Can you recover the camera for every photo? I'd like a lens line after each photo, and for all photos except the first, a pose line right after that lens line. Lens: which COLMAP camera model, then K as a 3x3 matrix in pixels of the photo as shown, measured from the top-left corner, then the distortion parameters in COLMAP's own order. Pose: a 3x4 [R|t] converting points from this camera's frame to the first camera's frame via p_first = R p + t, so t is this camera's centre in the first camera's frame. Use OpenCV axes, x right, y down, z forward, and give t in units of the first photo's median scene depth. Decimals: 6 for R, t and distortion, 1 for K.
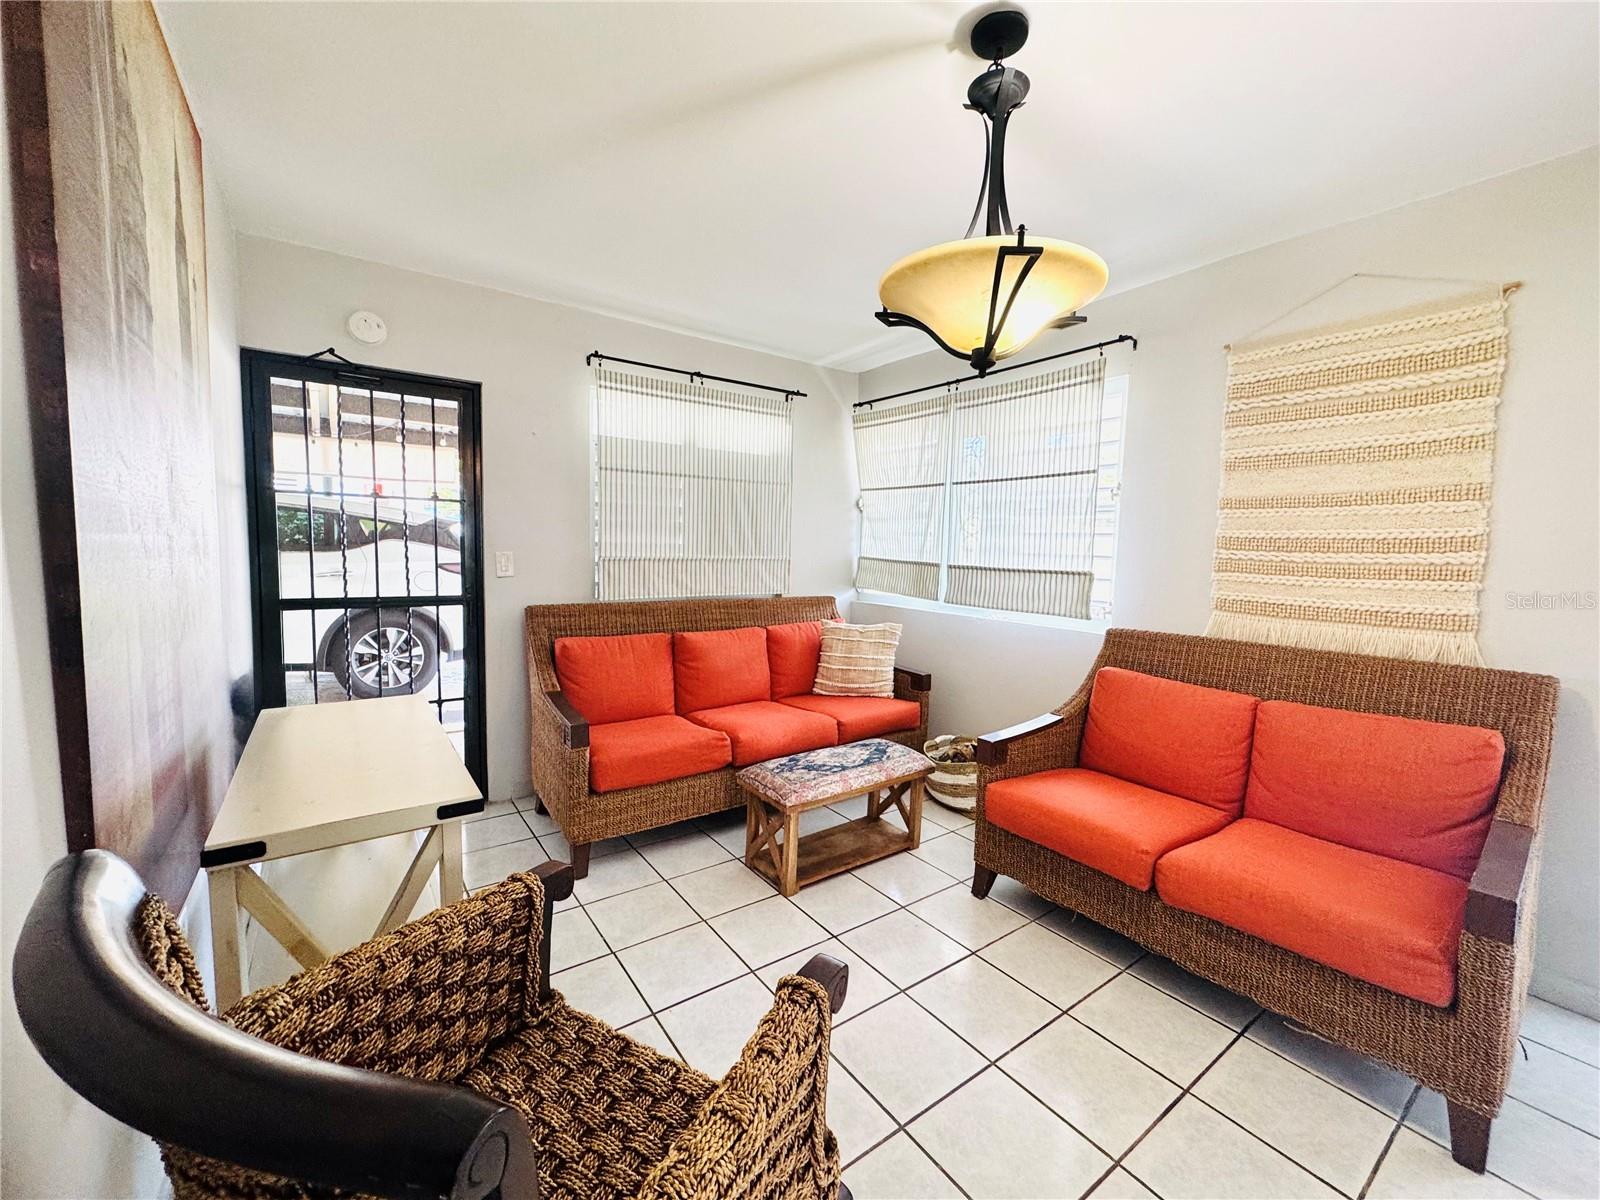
lens RADIAL K [[637.0, 0, 800.0], [0, 637.0, 600.0], [0, 0, 1]] dist [-0.004375, 0.000908]
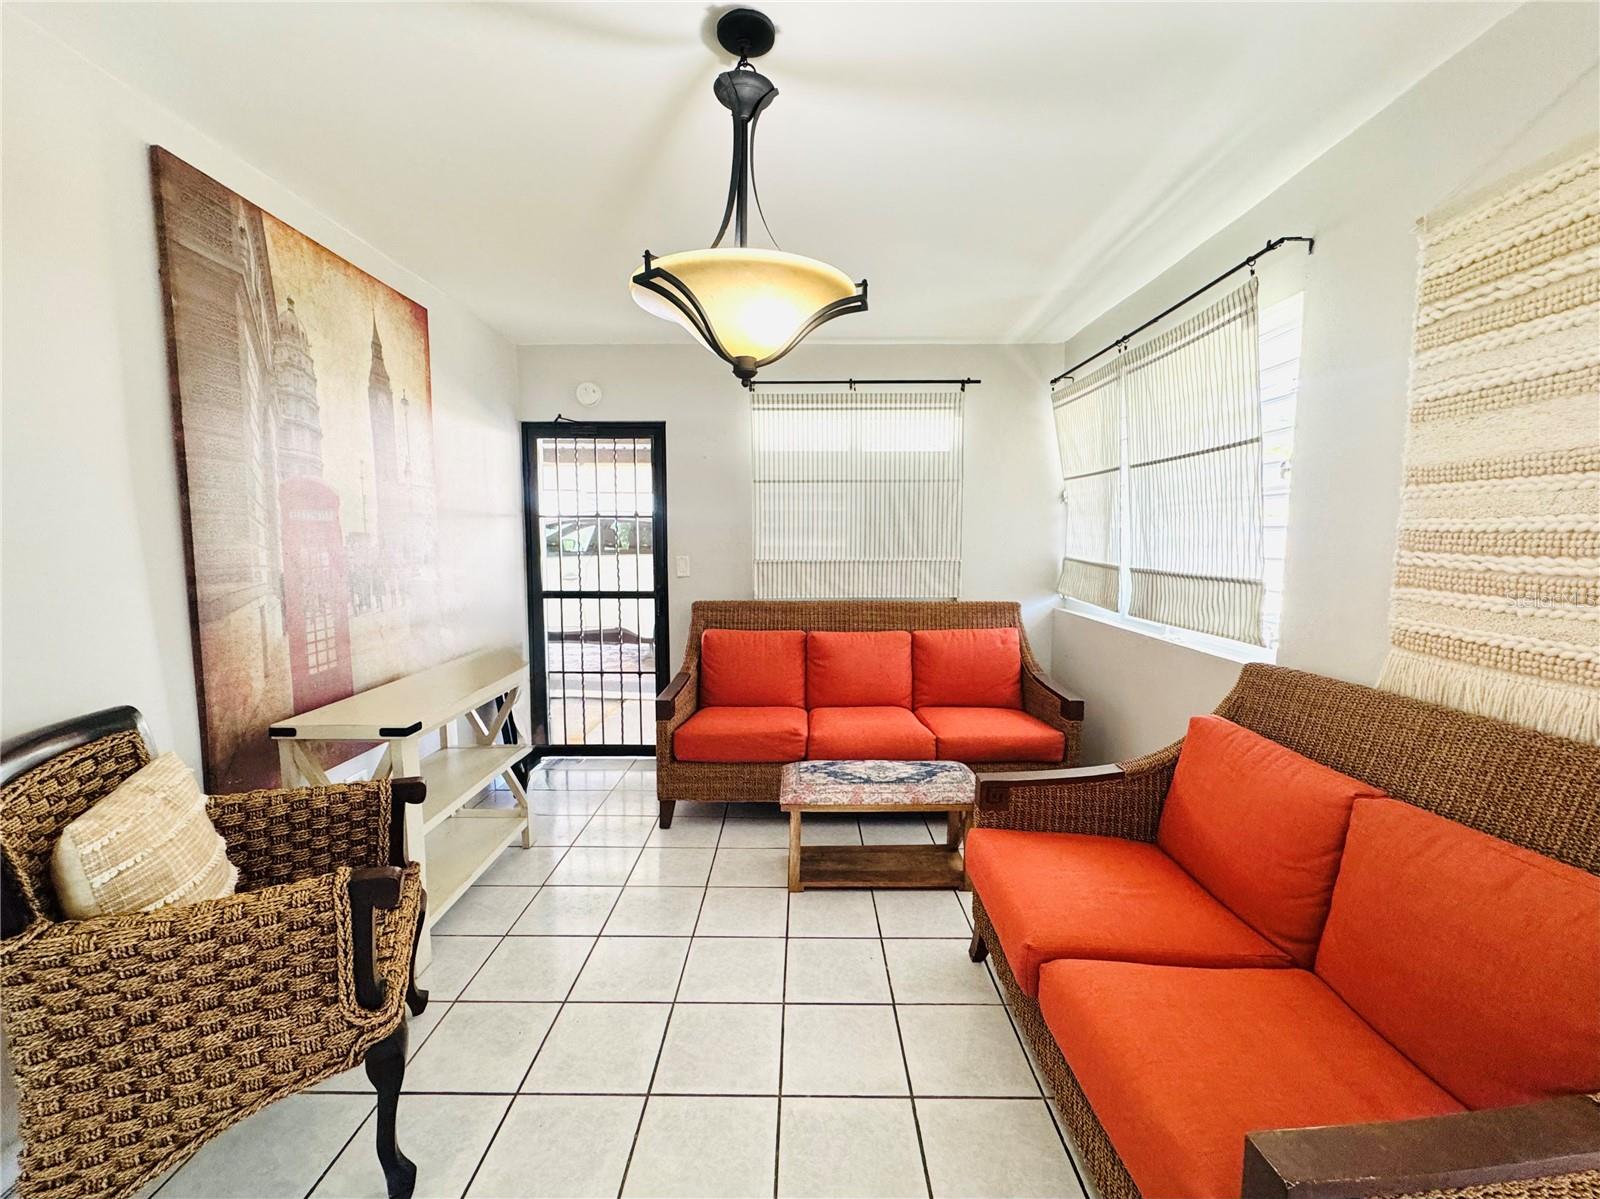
lens RADIAL K [[656.6, 0, 800.0], [0, 656.6, 599.5], [0, 0, 1]] dist [-0.001367, 0.000292]
pose [[0.809184, 0.032986, -0.586628, 0.535578], [-0.030007, 0.999440, 0.014807, -0.021883], [0.586788, 0.005621, 0.809721, 0.126960]]
